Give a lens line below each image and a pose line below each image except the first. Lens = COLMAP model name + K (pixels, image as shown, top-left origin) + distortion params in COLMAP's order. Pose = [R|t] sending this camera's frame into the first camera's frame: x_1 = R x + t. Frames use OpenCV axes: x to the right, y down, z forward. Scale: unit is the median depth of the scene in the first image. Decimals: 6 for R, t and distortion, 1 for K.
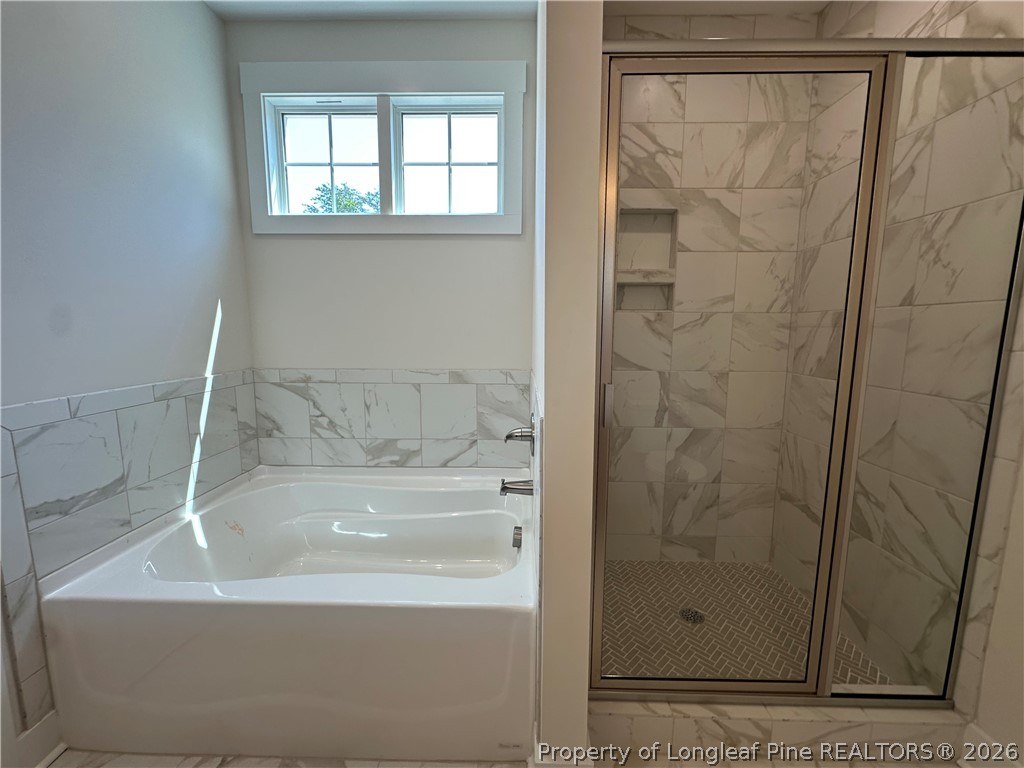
lens RADIAL K [[409.5, 0, 512.0], [0, 409.5, 382.8], [0, 0, 1]] dist [-0.003599, -0.000150]
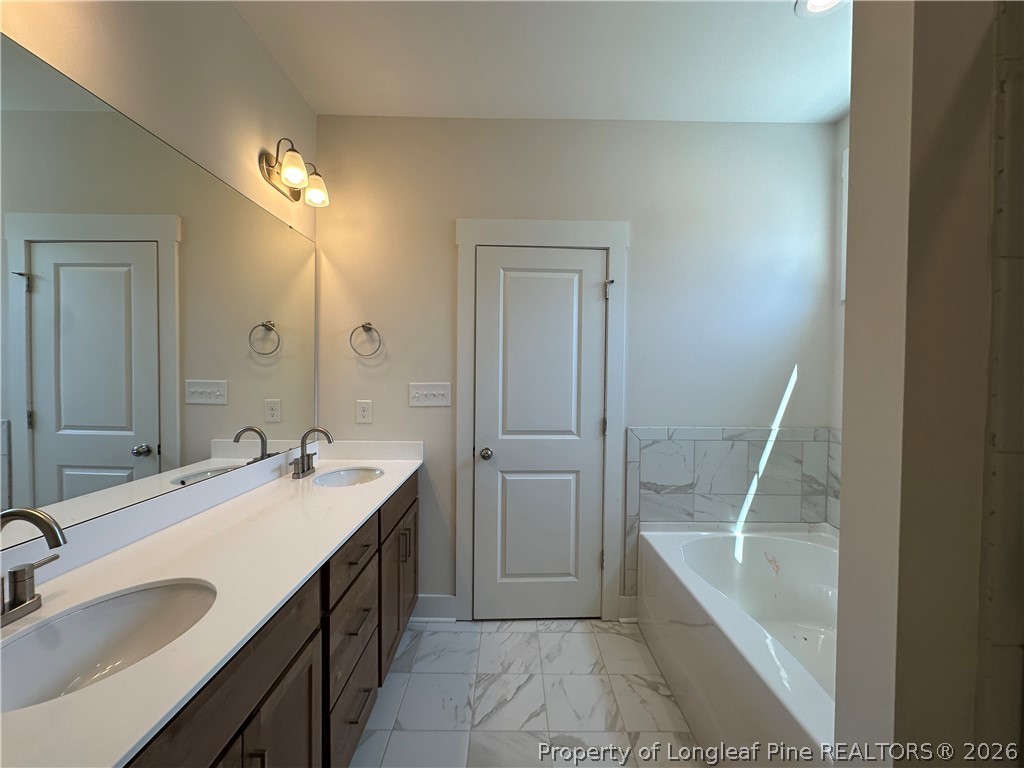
lens RADIAL K [[409.5, 0, 512.0], [0, 409.5, 382.8], [0, 0, 1]] dist [-0.003599, -0.000150]
pose [[0.026778, 0.015488, -0.999521, 0.453488], [-0.138047, 0.990357, 0.011648, -0.057748], [0.990064, 0.137669, 0.028658, 0.183080]]
